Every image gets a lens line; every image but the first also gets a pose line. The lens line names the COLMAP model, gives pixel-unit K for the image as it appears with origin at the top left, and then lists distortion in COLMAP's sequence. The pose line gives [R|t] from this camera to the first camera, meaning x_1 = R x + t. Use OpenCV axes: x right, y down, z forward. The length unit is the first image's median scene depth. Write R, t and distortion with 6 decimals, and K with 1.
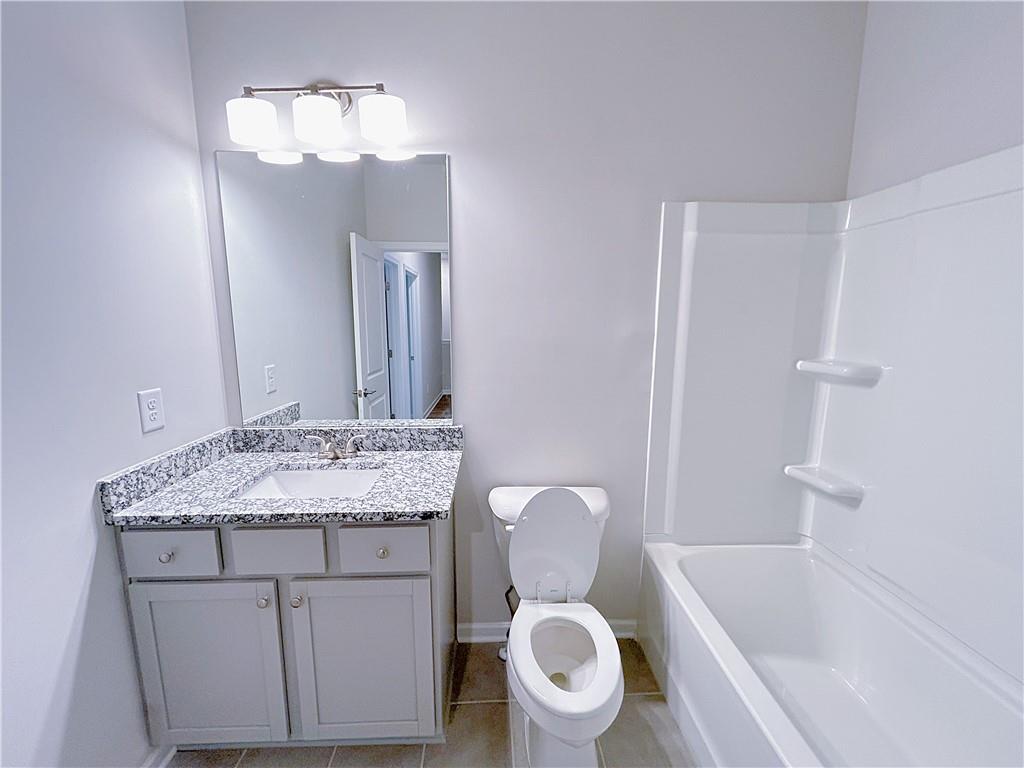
lens RADIAL K [[417.7, 0, 510.9], [0, 417.7, 382.1], [0, 0, 1]] dist [0.002812, -0.000092]
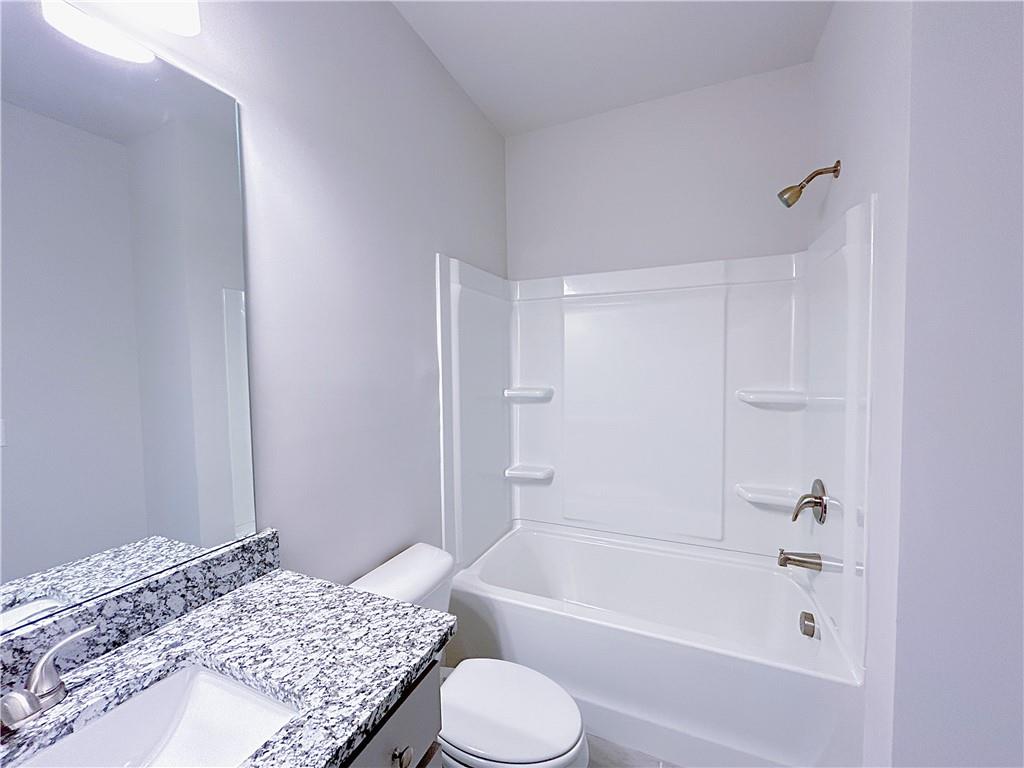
lens RADIAL K [[417.7, 0, 509.4], [0, 417.7, 380.5], [0, 0, 1]] dist [0.002812, -0.000092]
pose [[0.434916, -0.043160, 0.899436, -0.552408], [0.154589, 0.987600, -0.027360, -0.043733], [-0.887102, 0.150943, 0.436195, 0.413694]]
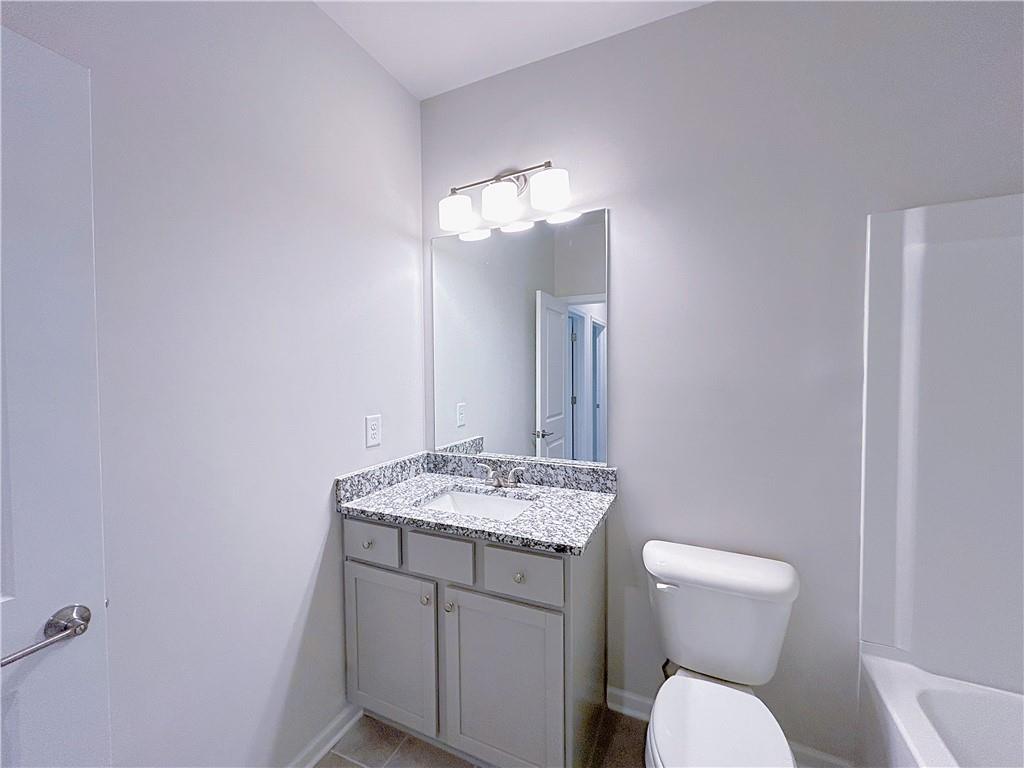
lens RADIAL K [[417.7, 0, 510.6], [0, 417.7, 382.0], [0, 0, 1]] dist [0.002812, -0.000092]
pose [[0.892356, 0.003890, -0.451316, 0.110355], [-0.059450, 0.992263, -0.108995, 0.027063], [0.447400, 0.124093, 0.885683, -0.002448]]
